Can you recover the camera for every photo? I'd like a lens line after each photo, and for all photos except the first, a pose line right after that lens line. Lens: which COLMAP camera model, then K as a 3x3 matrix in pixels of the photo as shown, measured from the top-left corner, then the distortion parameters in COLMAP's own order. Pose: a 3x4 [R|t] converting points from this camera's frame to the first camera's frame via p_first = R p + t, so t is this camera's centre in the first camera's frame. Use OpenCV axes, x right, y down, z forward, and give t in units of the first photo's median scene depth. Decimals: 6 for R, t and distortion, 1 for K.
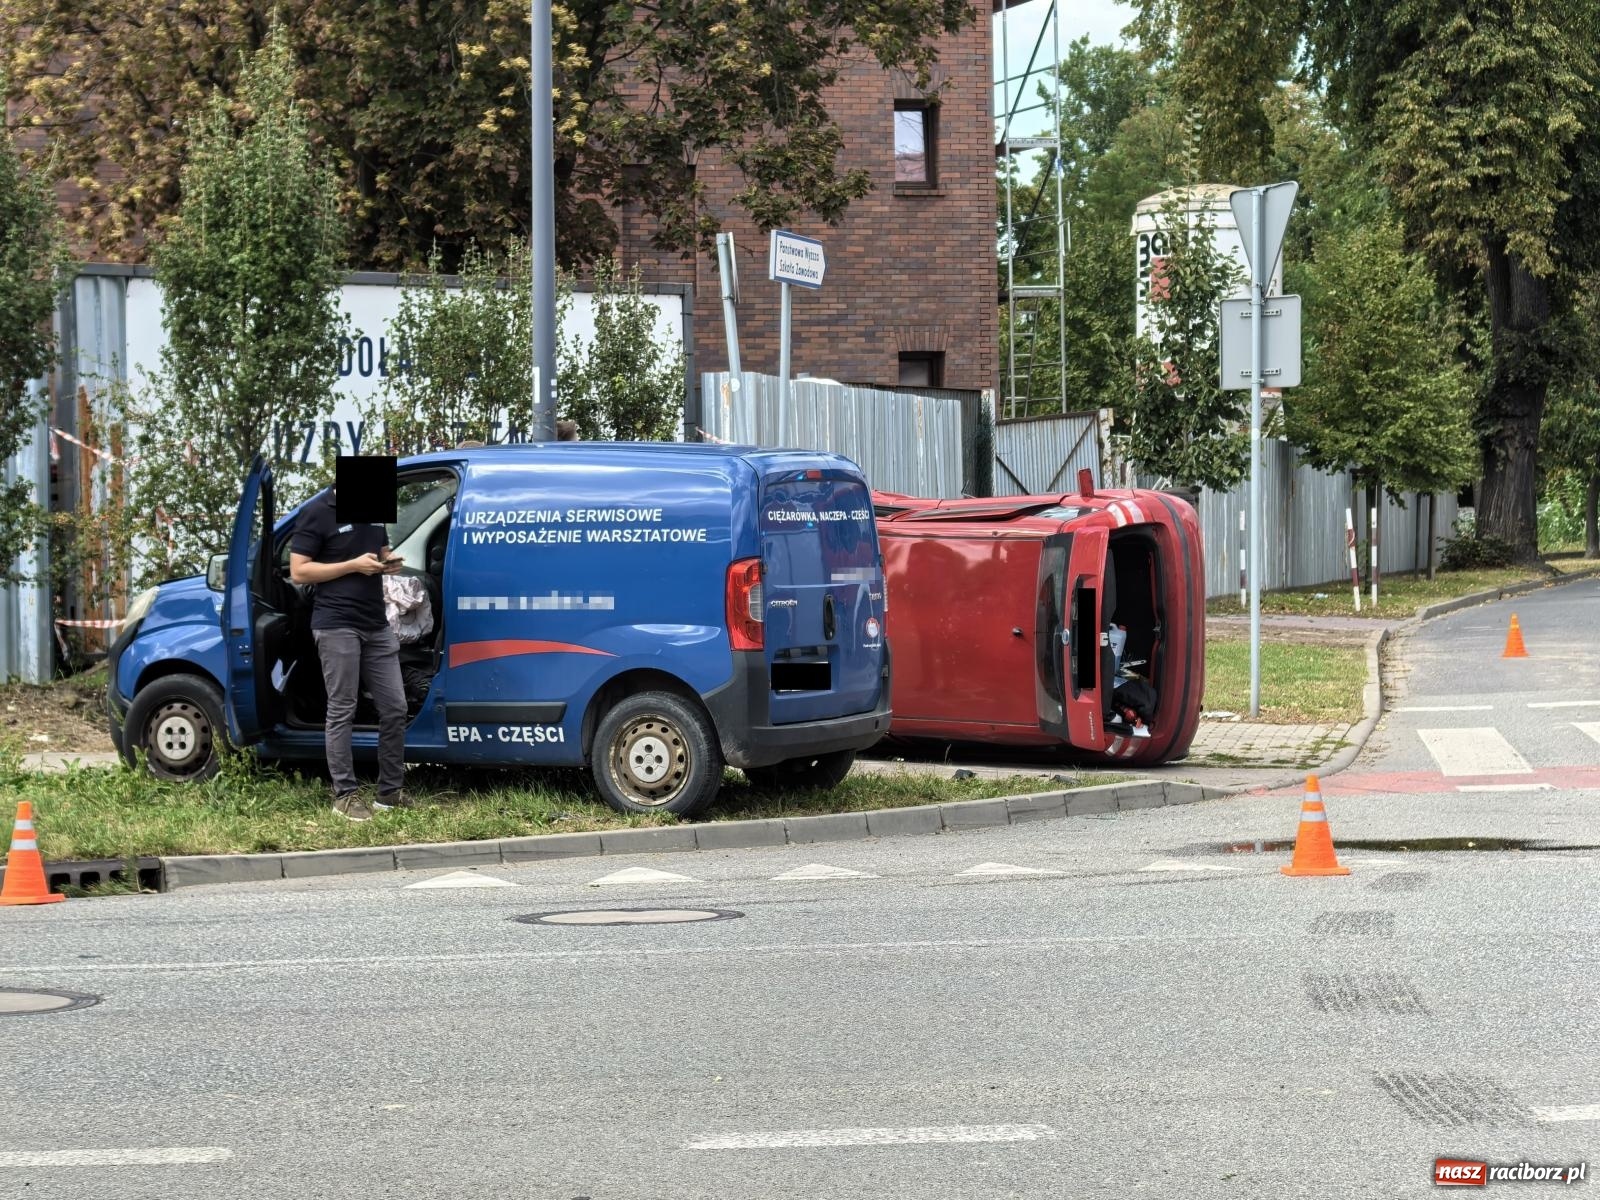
lens RADIAL K [[4776.6, 0, 800.3], [0, 4776.6, 603.3], [0, 0, 1]] dist [0.028569, 0.000000]
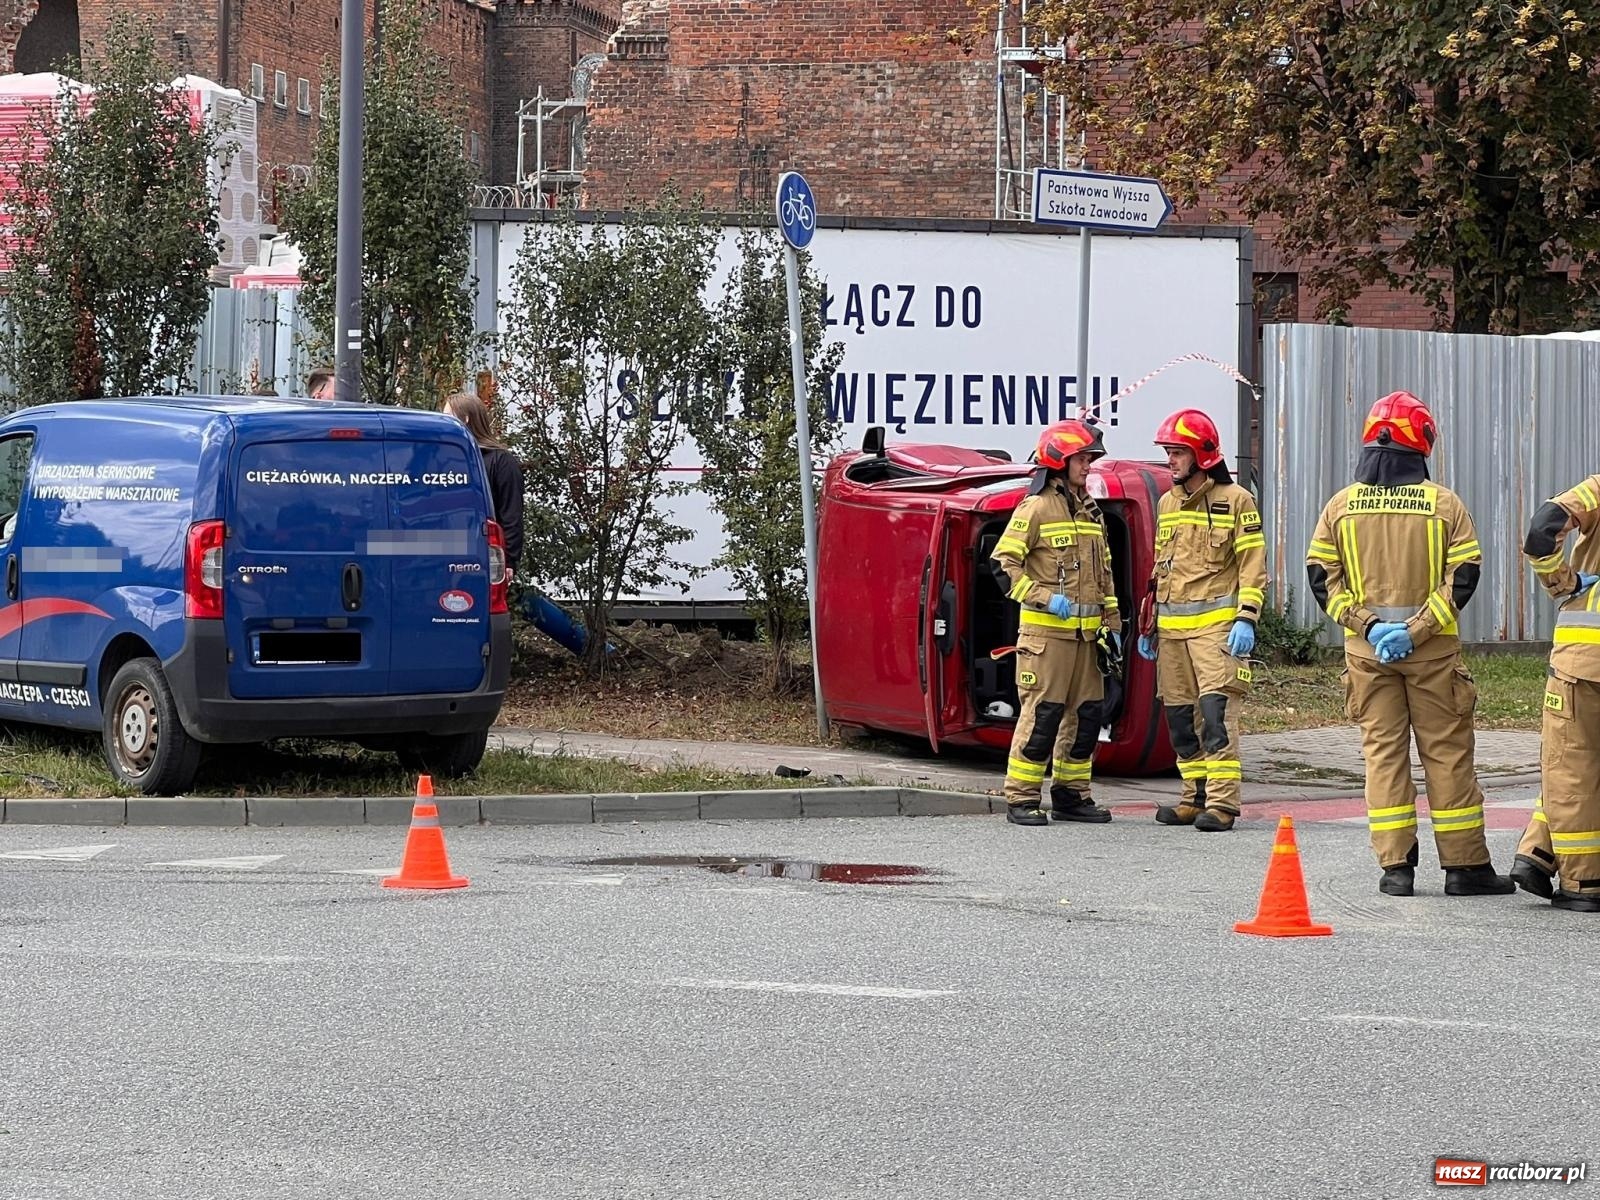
lens RADIAL K [[4996.6, 0, 703.1], [0, 4996.6, 552.1], [0, 0, 1]] dist [-0.084756, 0.000000]
pose [[0.860004, 0.032525, -0.509249, 0.567462], [-0.033003, 0.999422, 0.008099, -0.014200], [0.509218, 0.009842, 0.860581, 0.199799]]
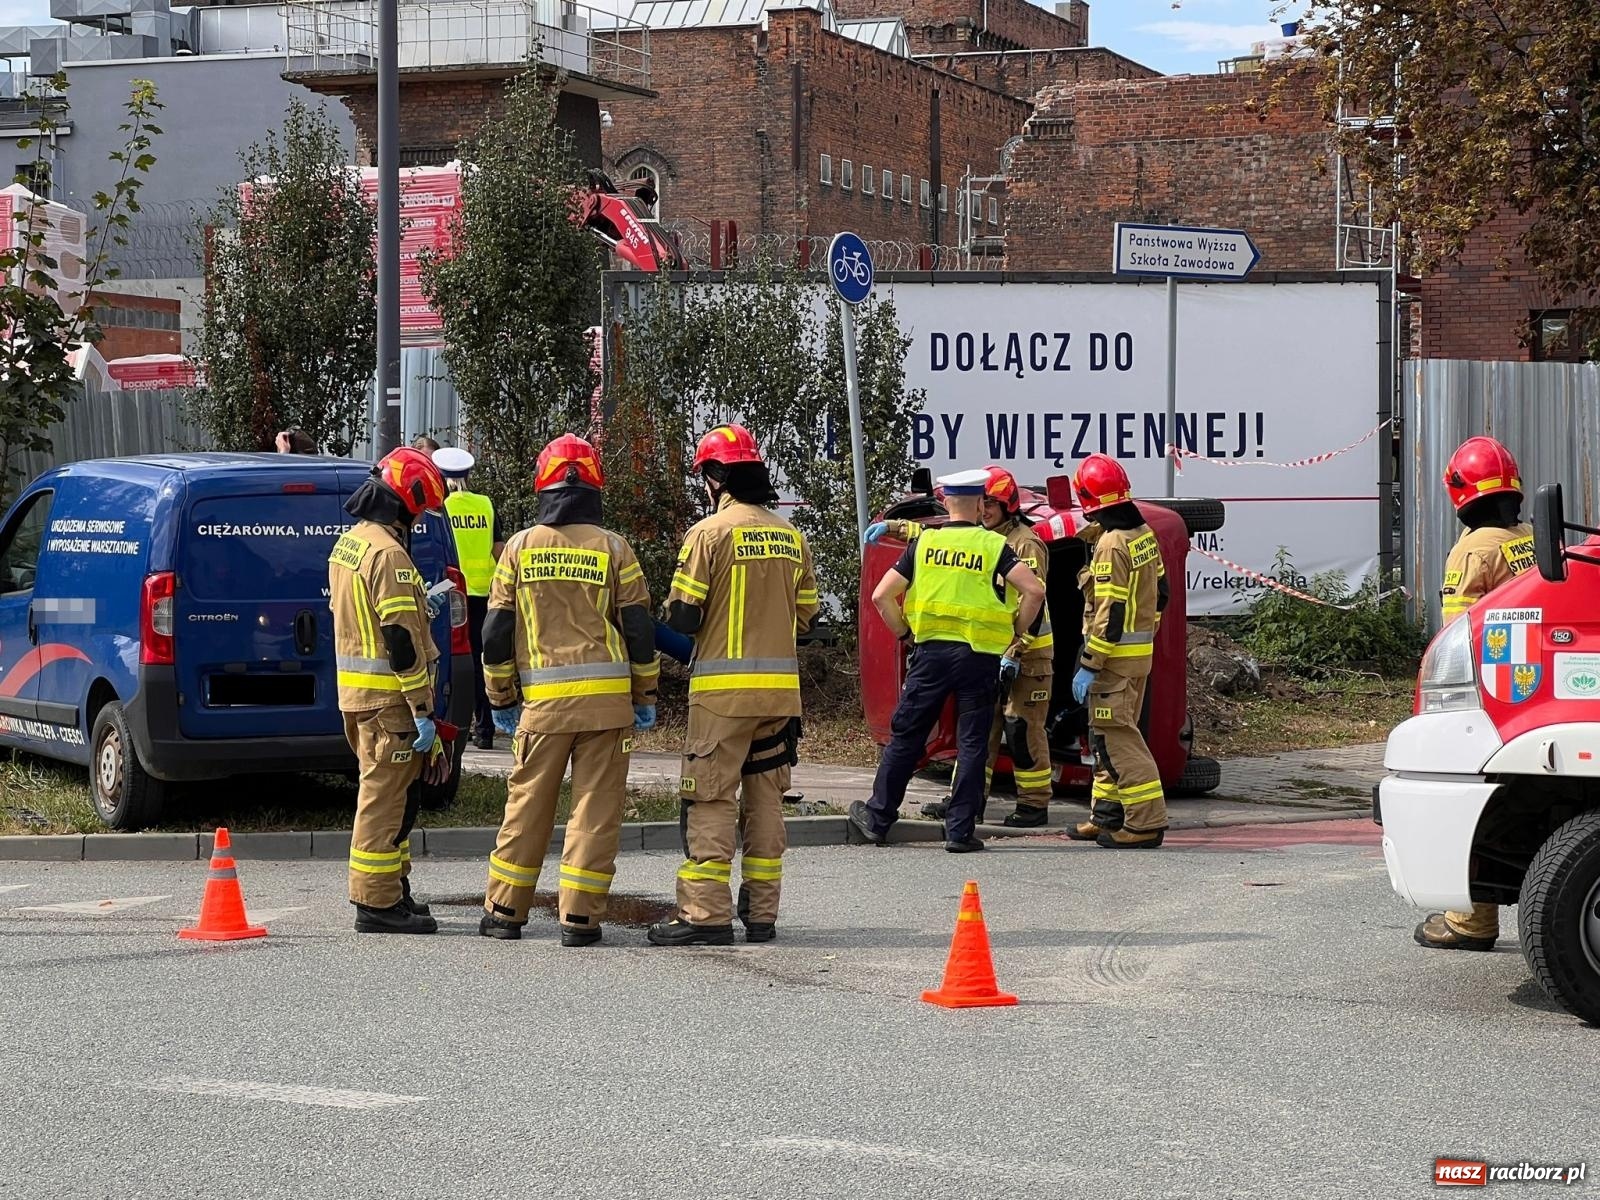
lens RADIAL K [[3949.7, 0, 752.4], [0, 3949.7, 539.7], [0, 0, 1]] dist [0.200539, 0.000000]
pose [[0.772435, 0.021905, -0.634716, 0.604575], [-0.019333, 0.999753, 0.010976, -0.027364], [0.634799, 0.003793, 0.772668, 0.431371]]
